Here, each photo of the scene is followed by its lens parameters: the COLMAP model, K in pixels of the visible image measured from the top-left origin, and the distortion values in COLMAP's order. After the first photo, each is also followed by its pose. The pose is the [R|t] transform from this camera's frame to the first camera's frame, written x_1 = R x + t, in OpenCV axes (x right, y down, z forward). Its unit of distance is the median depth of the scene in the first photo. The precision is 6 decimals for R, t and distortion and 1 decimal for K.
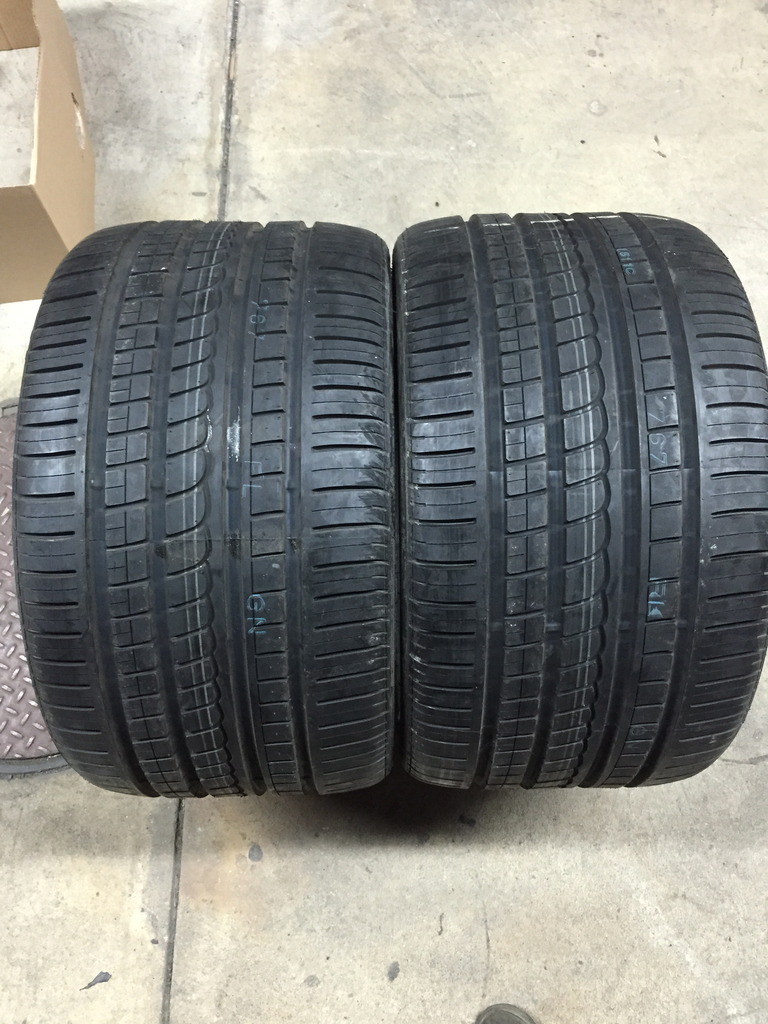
lens RADIAL K [[883.8, 0, 391.9], [0, 883.8, 510.7], [0, 0, 1]] dist [0.073717, -0.107848]
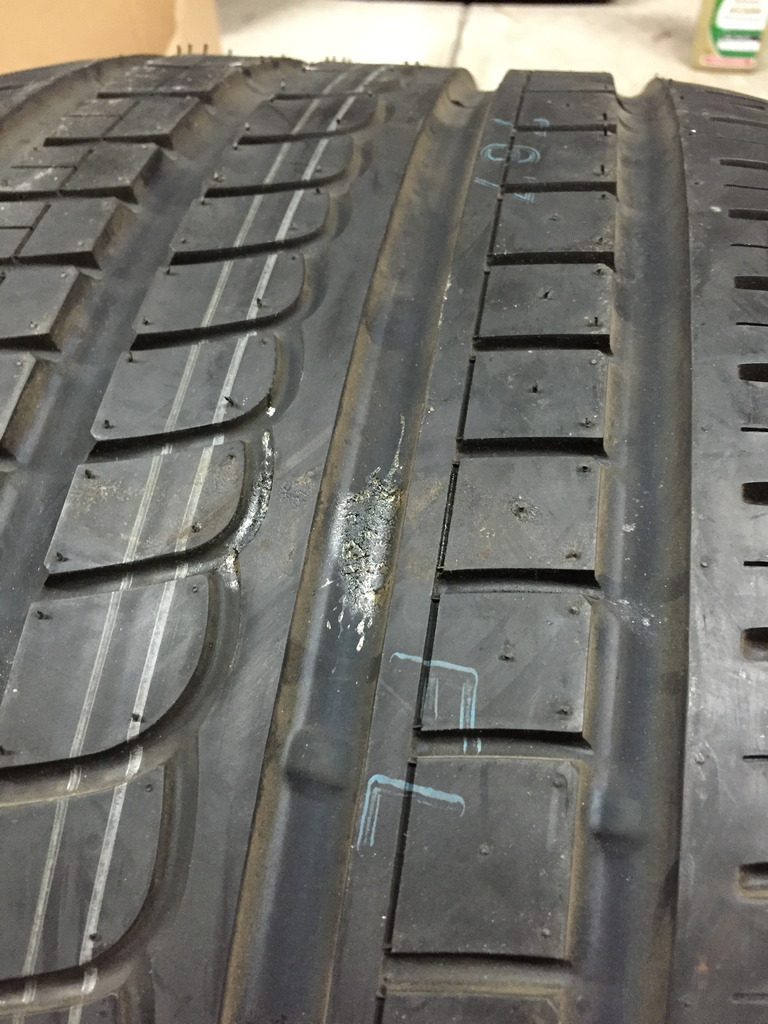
lens RADIAL K [[883.8, 0, 391.9], [0, 883.8, 510.7], [0, 0, 1]] dist [0.073717, -0.107848]
pose [[0.983093, 0.117474, -0.140457, -0.142299], [-0.149755, 0.957222, -0.247586, -0.036824], [0.105363, 0.264434, 0.958631, 0.795703]]
